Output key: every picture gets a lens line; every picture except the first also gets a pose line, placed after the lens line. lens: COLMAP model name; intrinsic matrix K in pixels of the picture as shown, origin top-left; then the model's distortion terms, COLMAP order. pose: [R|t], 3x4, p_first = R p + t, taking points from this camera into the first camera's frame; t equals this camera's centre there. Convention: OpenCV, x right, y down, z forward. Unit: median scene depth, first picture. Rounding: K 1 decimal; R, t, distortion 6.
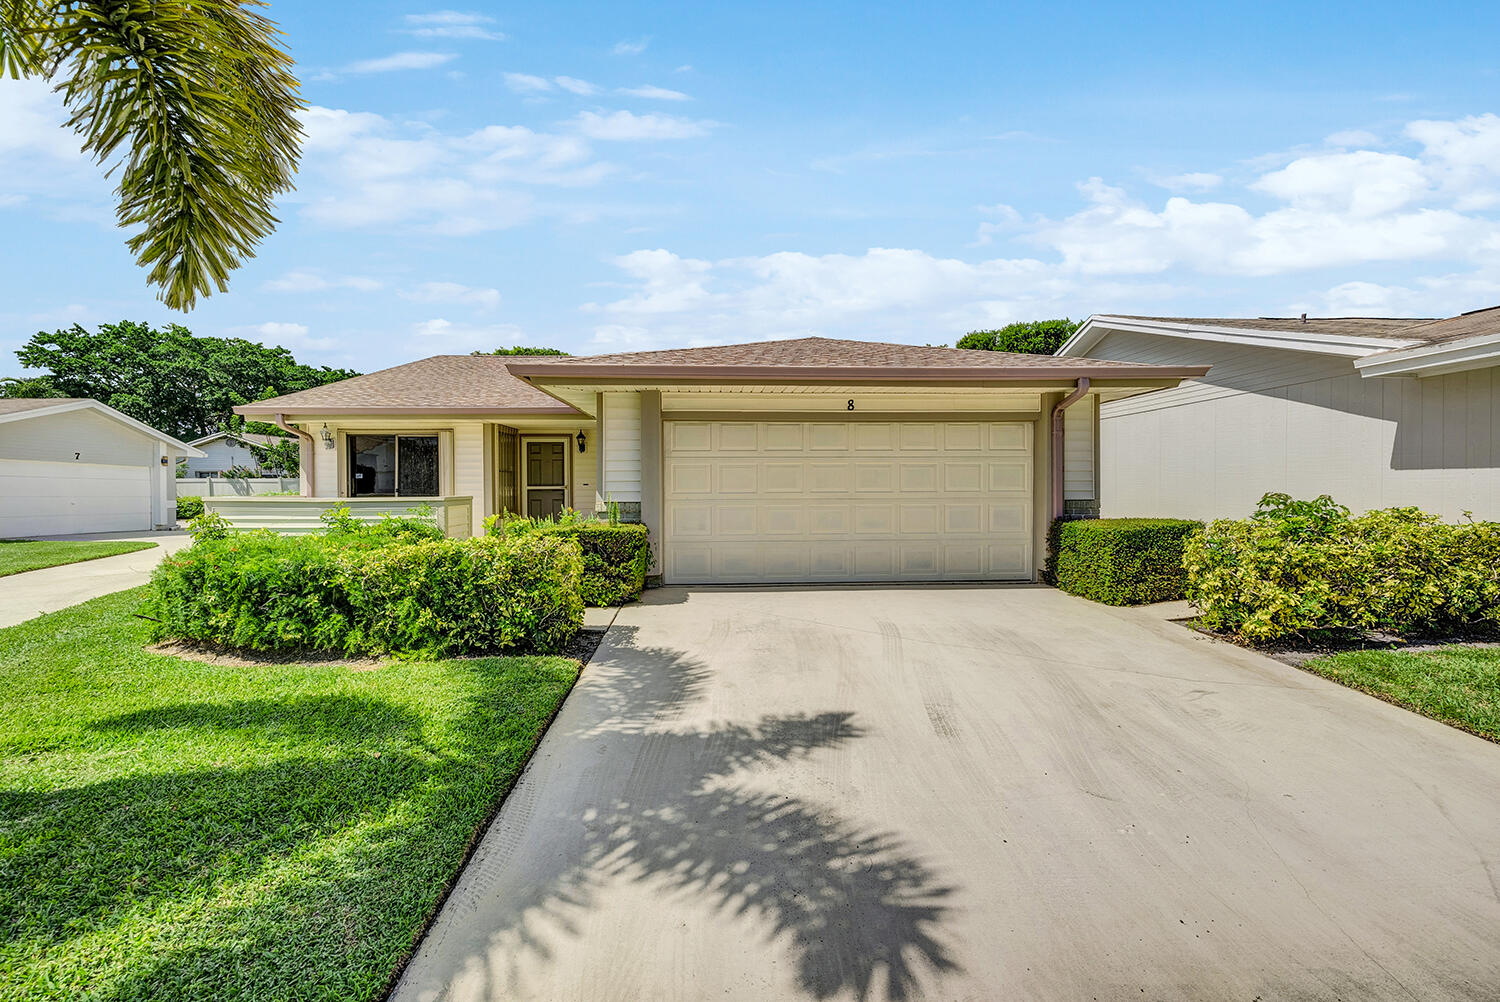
lens RADIAL K [[610.9, 0, 753.0], [0, 610.9, 497.7], [0, 0, 1]] dist [-0.000480, 0.000372]
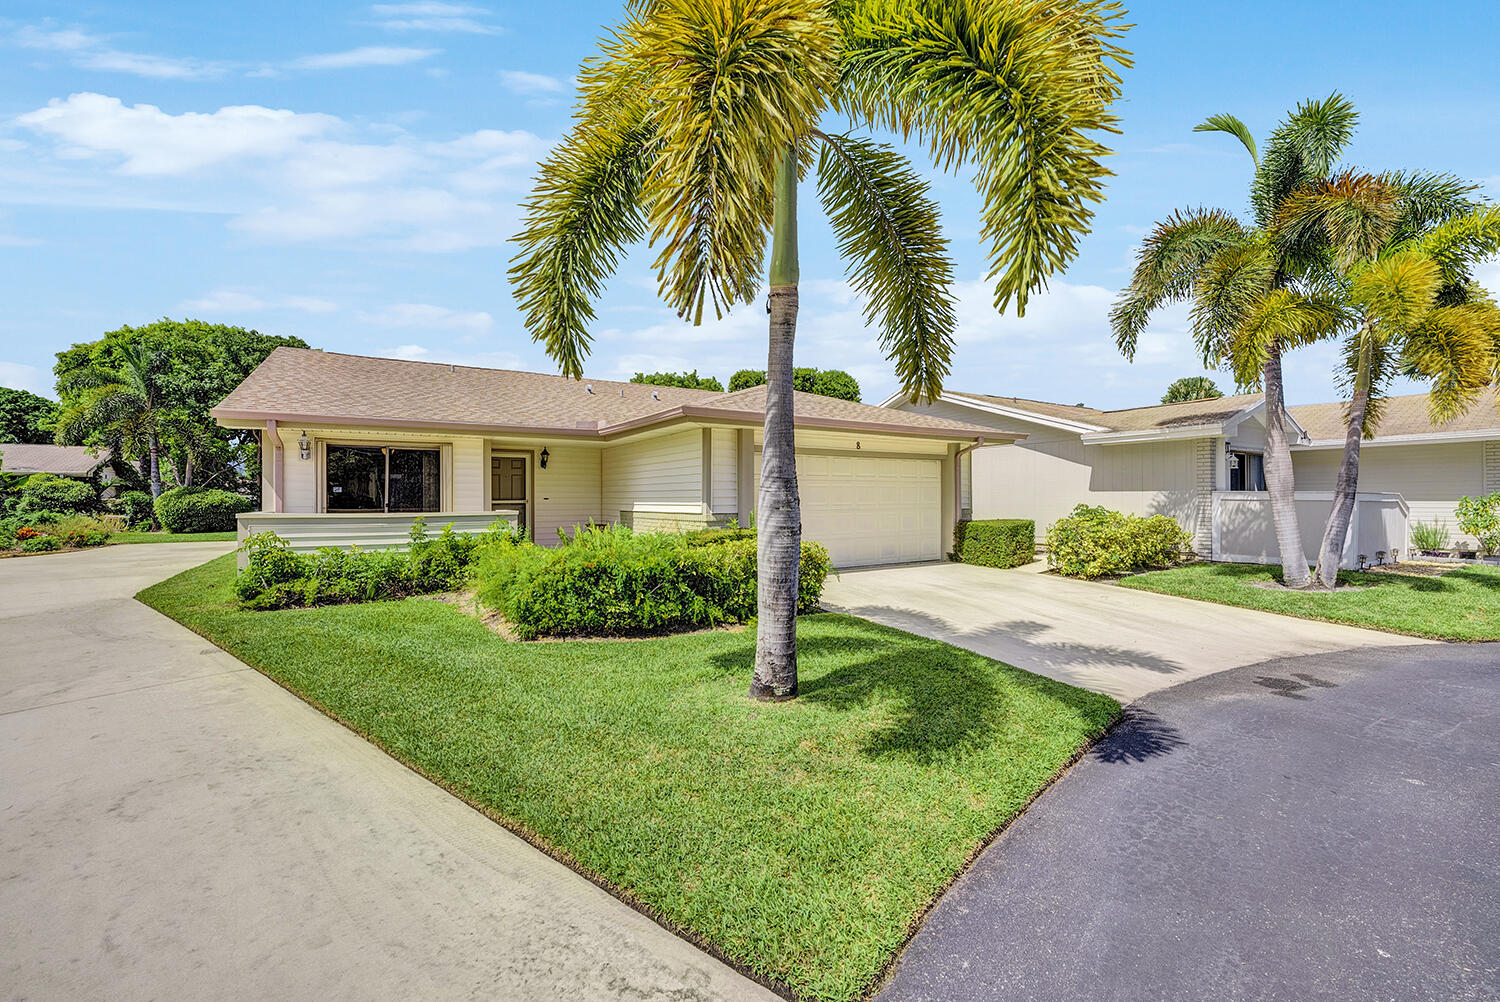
lens RADIAL K [[610.9, 0, 753.0], [0, 610.9, 497.7], [0, 0, 1]] dist [-0.000480, 0.000372]
pose [[0.873383, 0.000954, 0.487034, -0.780813], [0.008471, 0.999817, -0.017149, -0.003262], [-0.486961, 0.019104, 0.873215, -0.161303]]
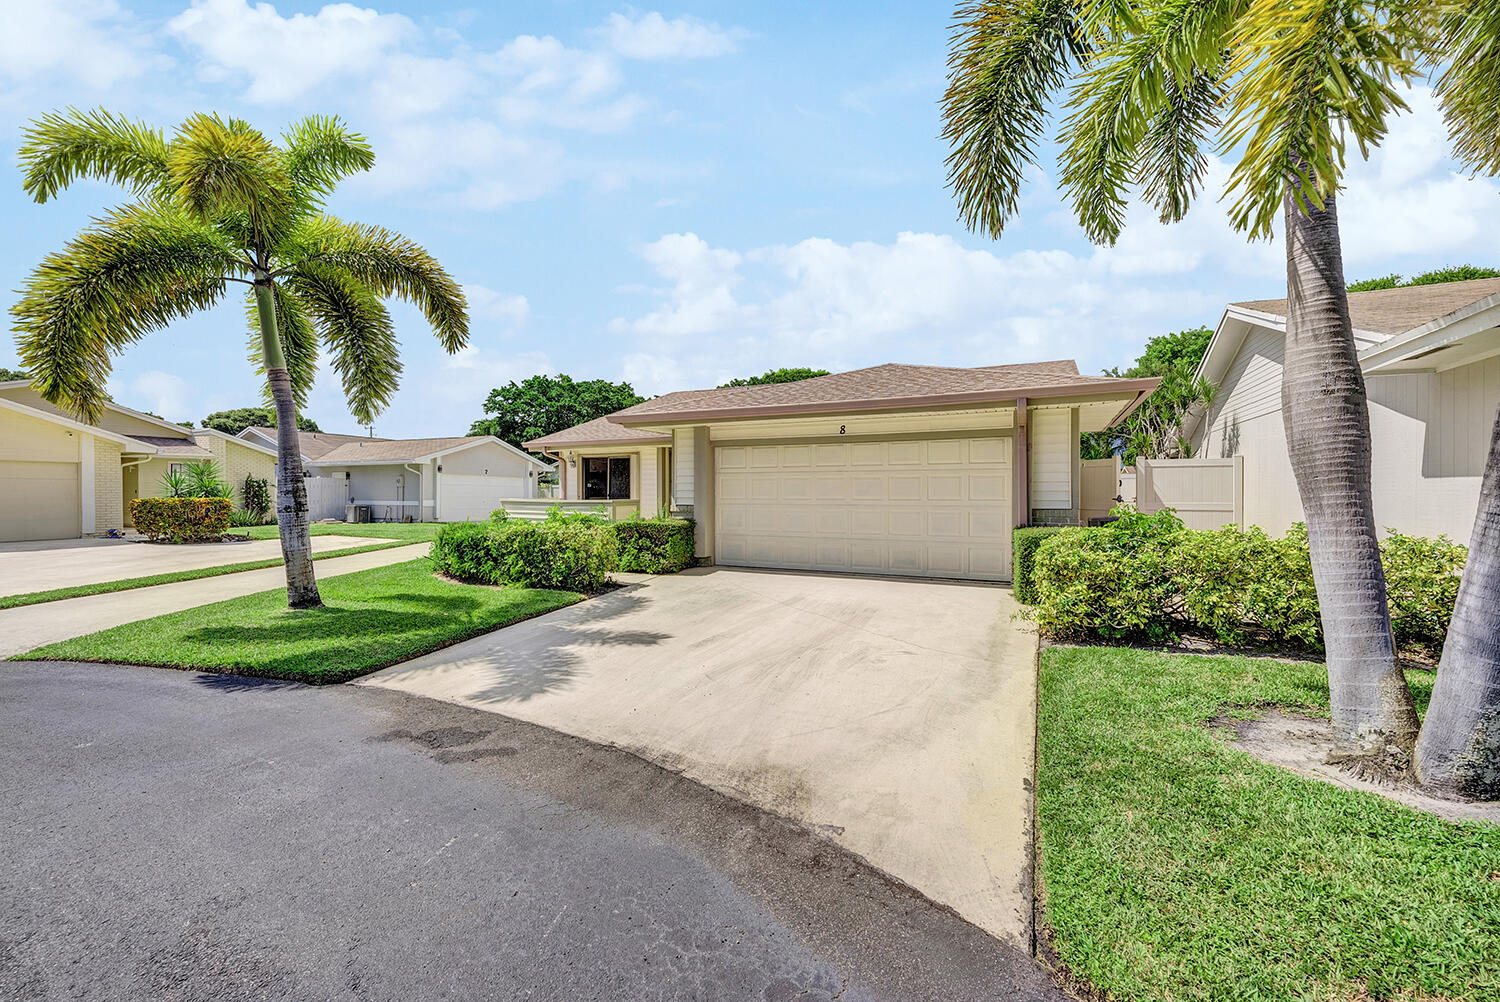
lens RADIAL K [[612.5, 0, 748.1], [0, 612.5, 485.0], [0, 0, 1]] dist [-0.001086, -0.000105]
pose [[0.880464, -0.001339, -0.474112, 0.584736], [-0.011228, 0.999657, -0.023673, -0.007013], [0.473980, 0.026166, 0.880146, -0.193992]]
